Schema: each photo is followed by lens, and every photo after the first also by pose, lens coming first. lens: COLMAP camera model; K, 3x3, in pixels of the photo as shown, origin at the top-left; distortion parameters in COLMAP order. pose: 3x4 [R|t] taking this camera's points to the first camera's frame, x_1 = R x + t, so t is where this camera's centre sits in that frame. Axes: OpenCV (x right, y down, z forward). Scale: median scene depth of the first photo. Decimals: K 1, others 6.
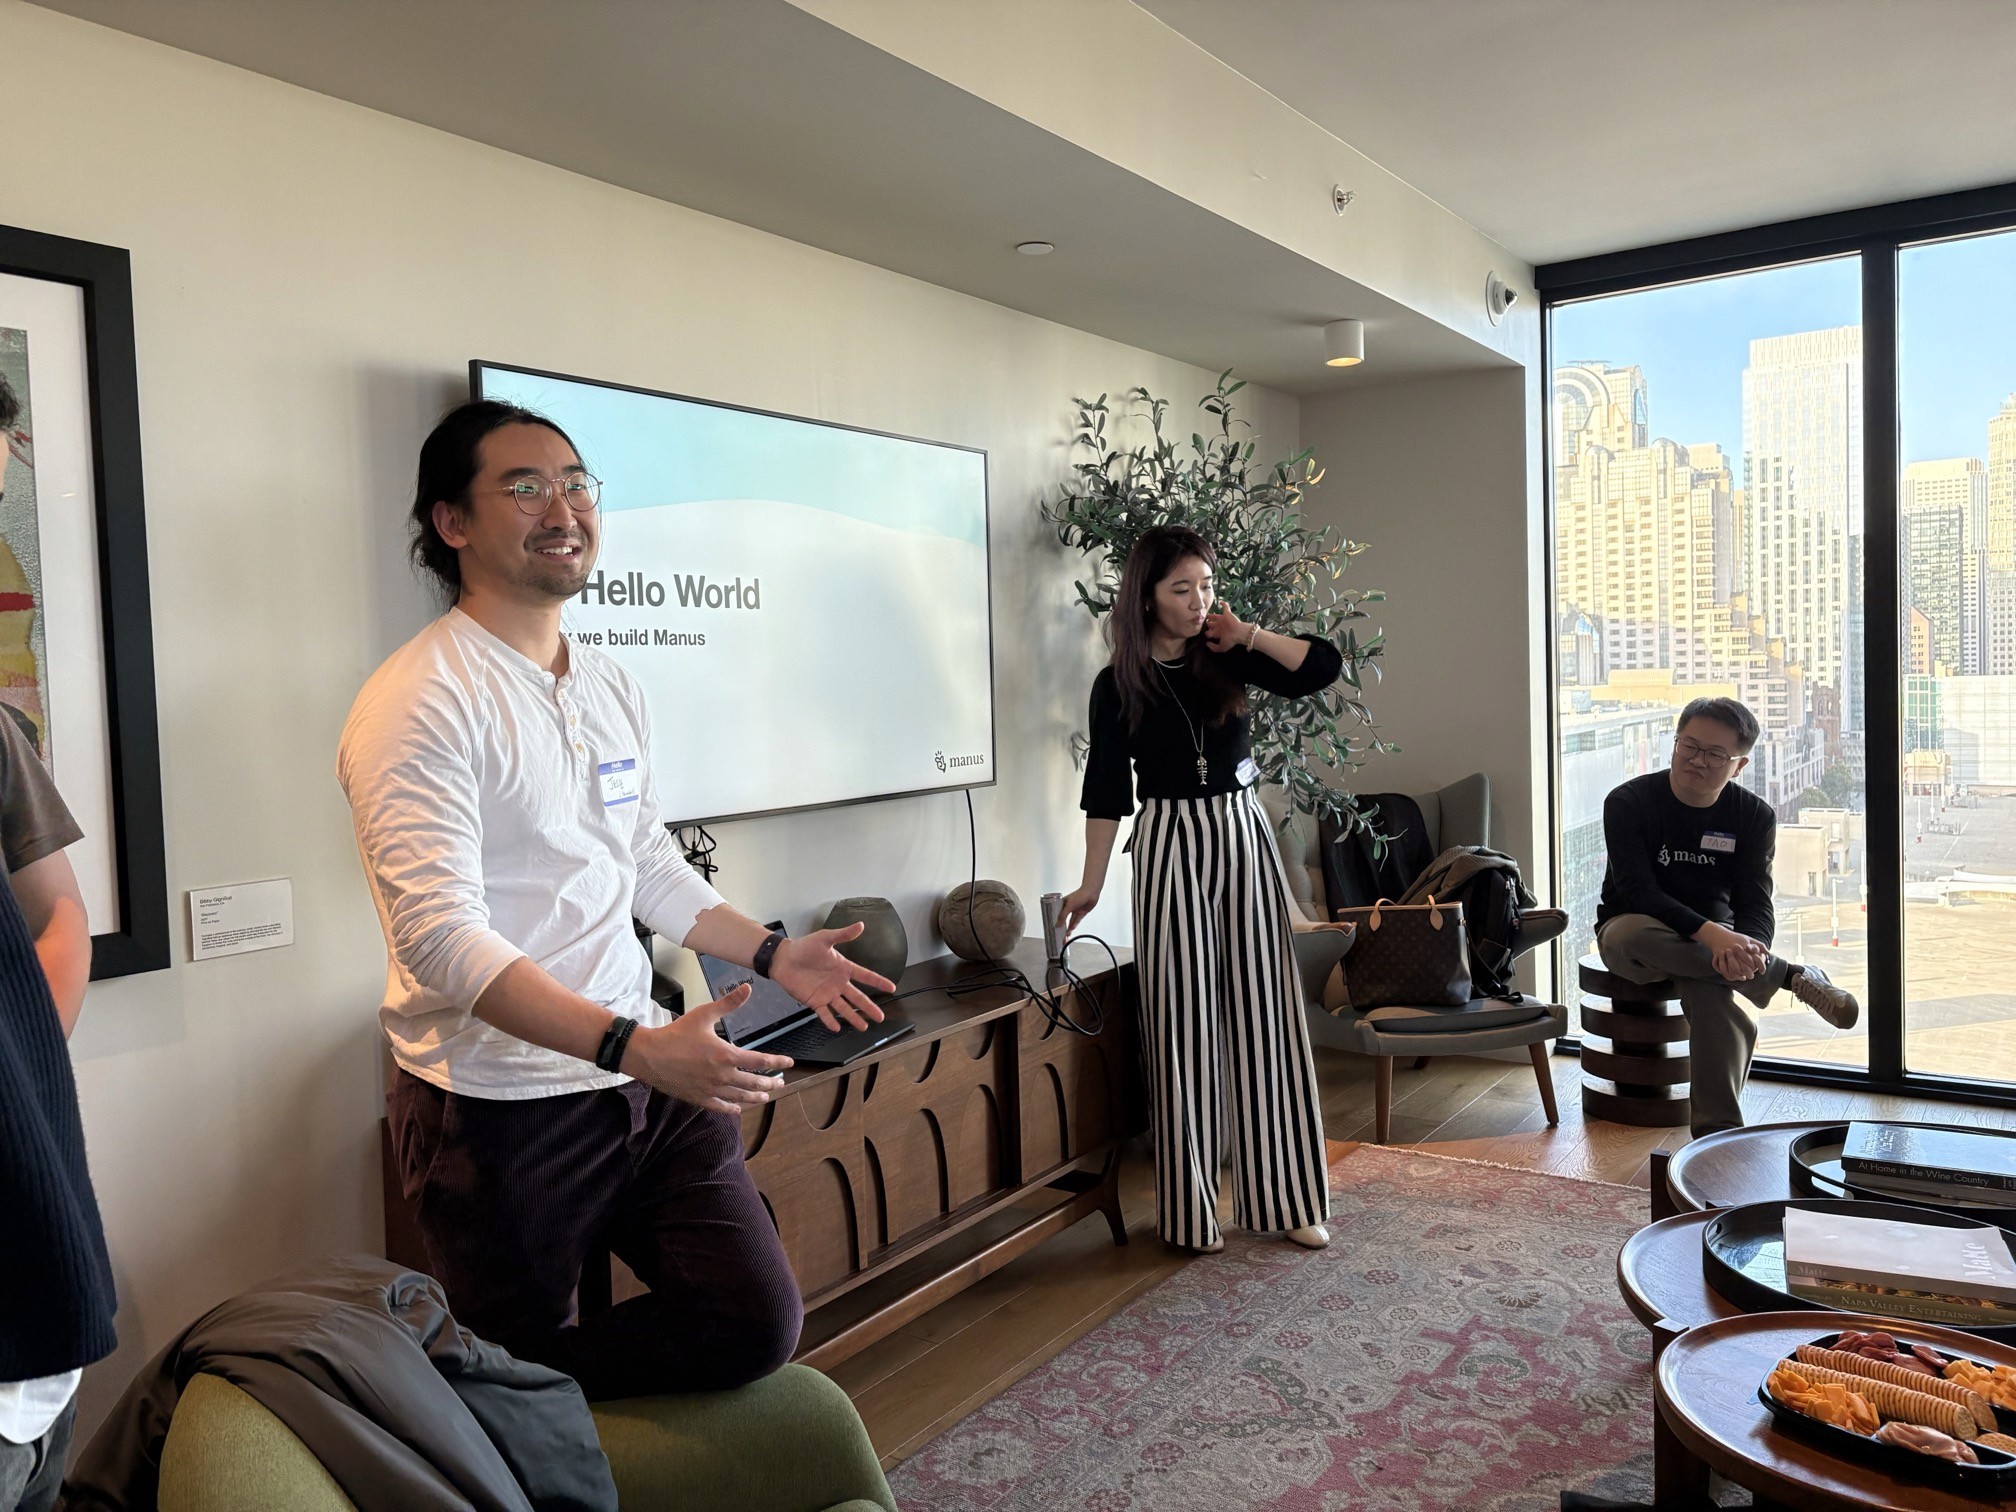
lens RADIAL K [[1525.0, 0, 1006.7], [0, 1525.0, 745.9], [0, 0, 1]] dist [0.047710, -0.049063]
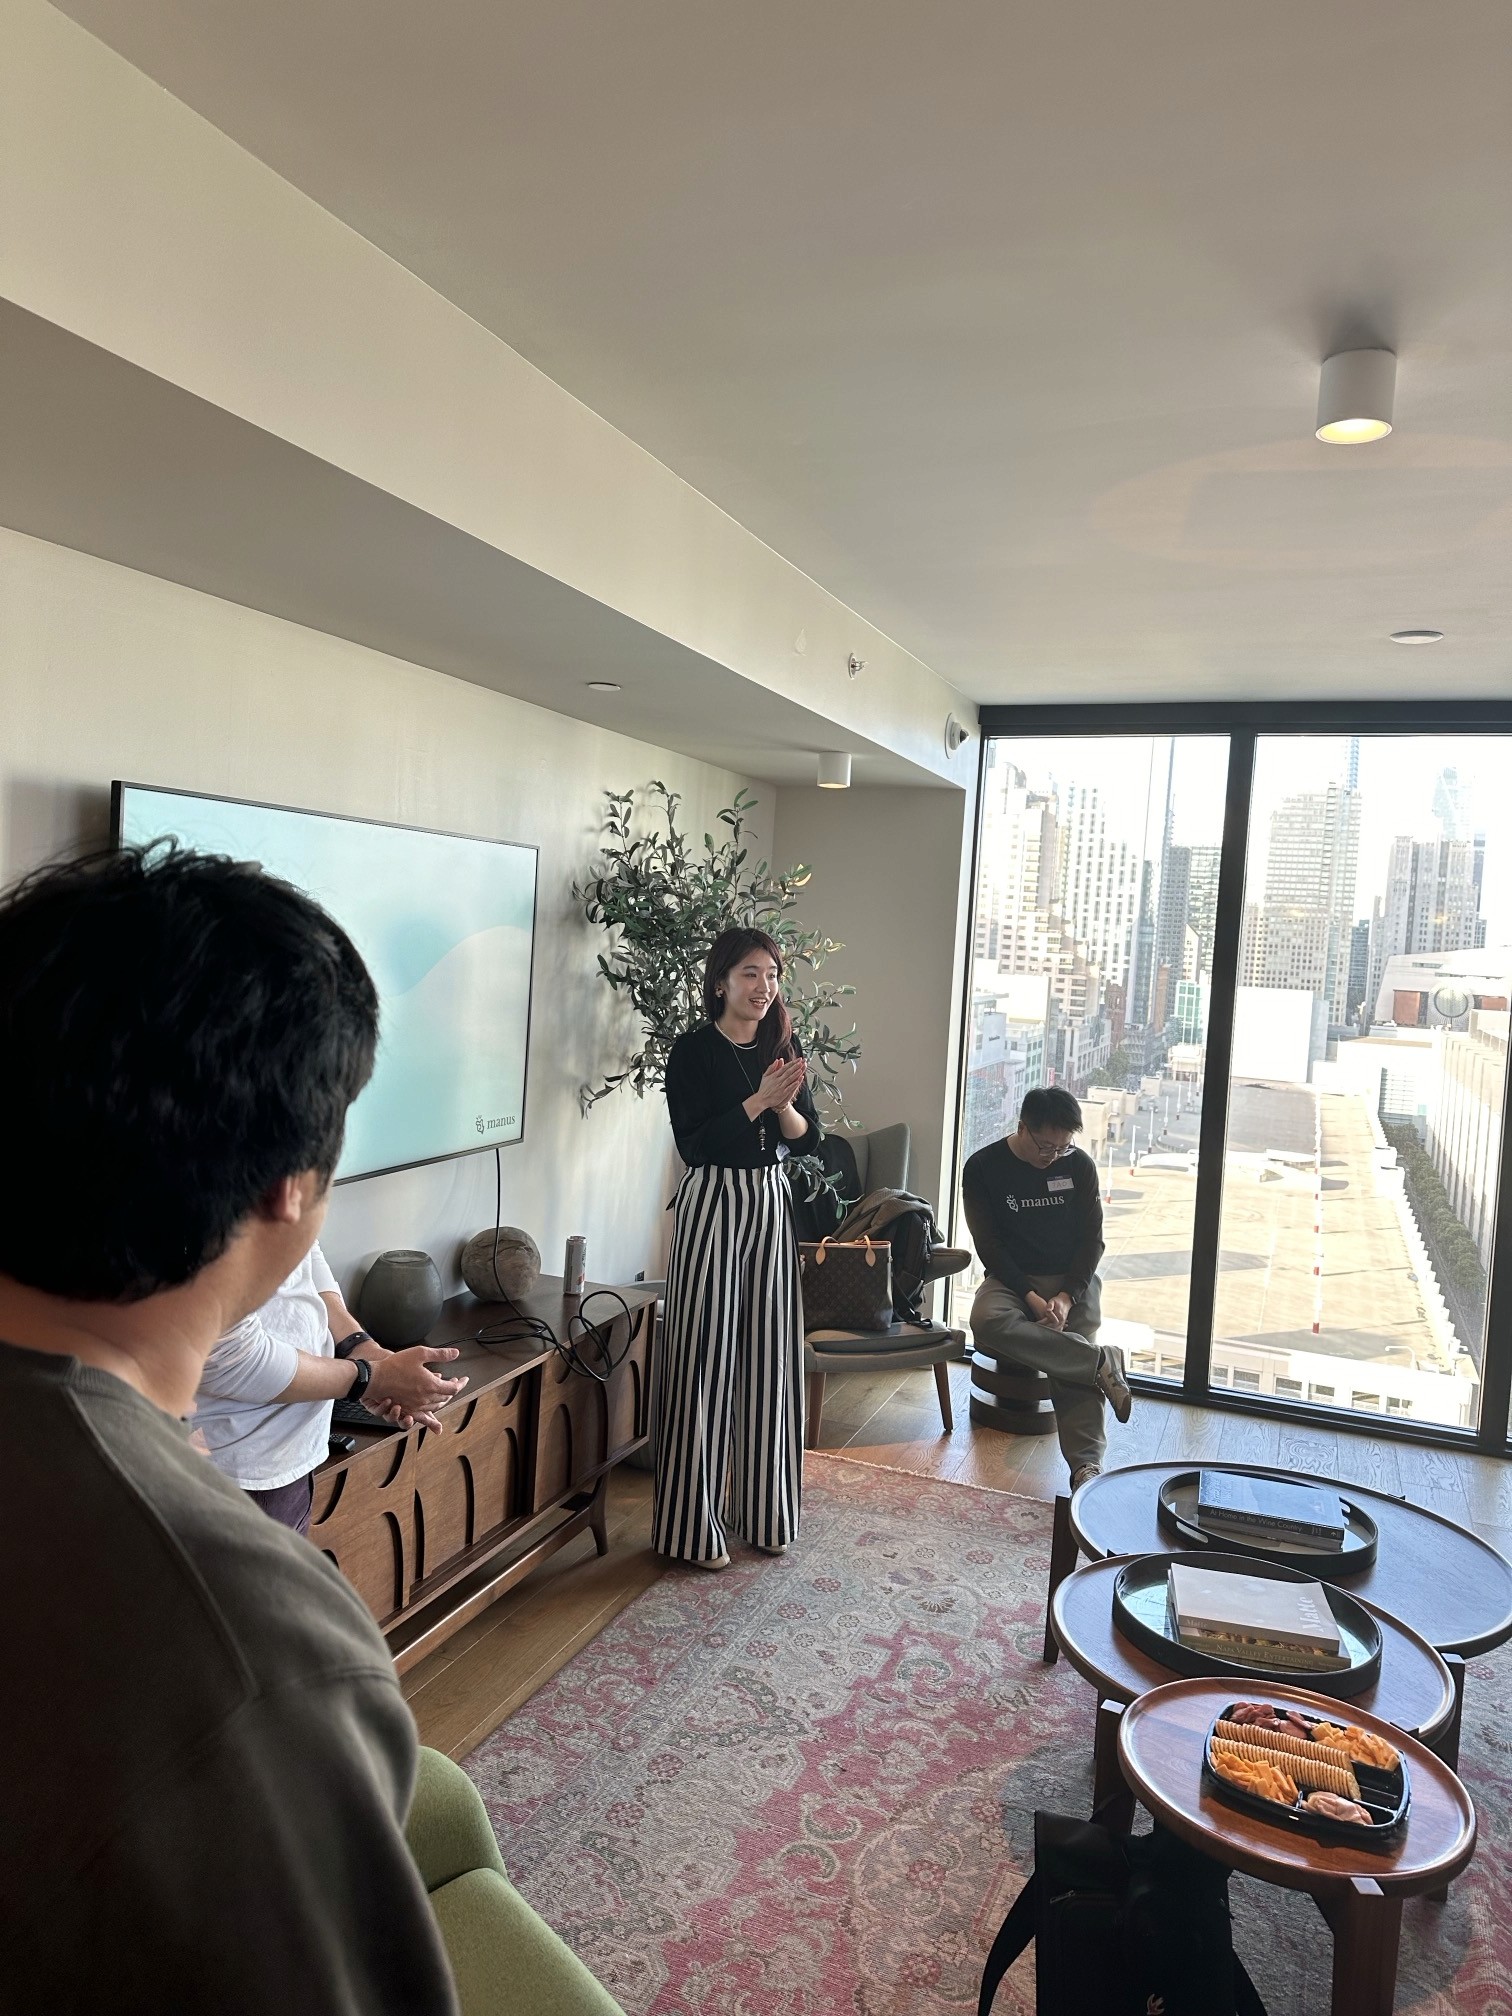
lens RADIAL K [[1414.4, 0, 746.9], [0, 1414.4, 999.6], [0, 0, 1]] dist [0.070462, -0.077339]
pose [[0.969406, 0.076548, 0.233221, -0.117310], [-0.077564, 0.996976, -0.004826, -0.103389], [-0.232885, -0.013411, 0.972412, -0.060151]]
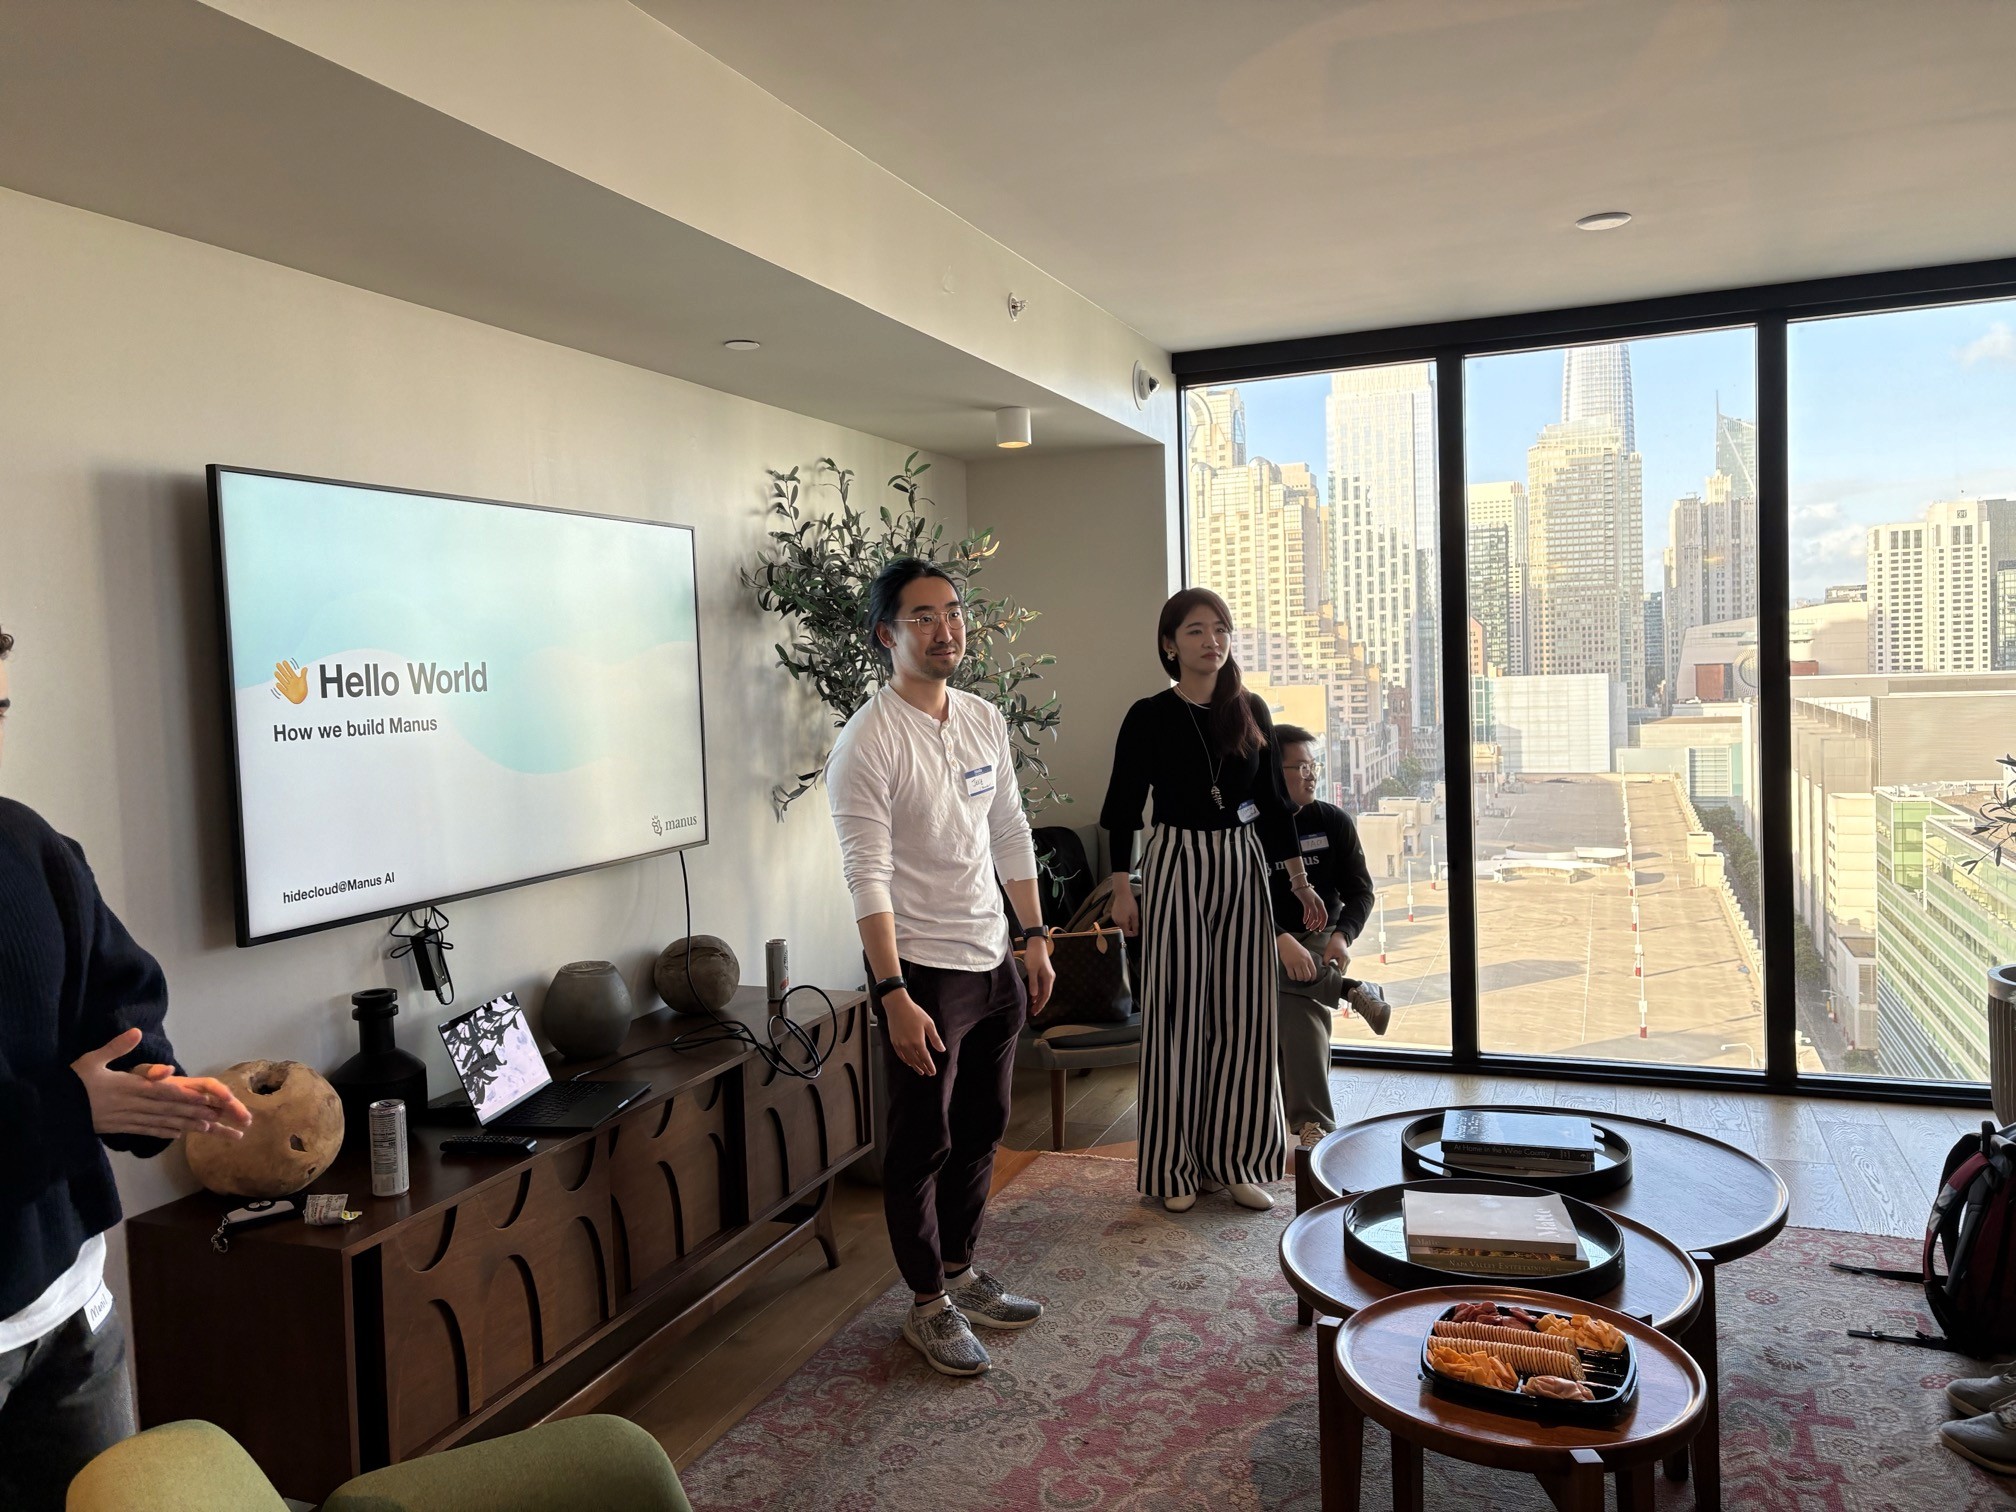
lens RADIAL K [[1525.0, 0, 1003.9], [0, 1525.0, 757.2], [0, 0, 1]] dist [0.047710, -0.049063]
pose [[0.972265, -0.018114, 0.233179, -0.063894], [0.017070, 0.999833, 0.006493, -0.044800], [-0.233257, -0.002333, 0.972412, -0.087782]]
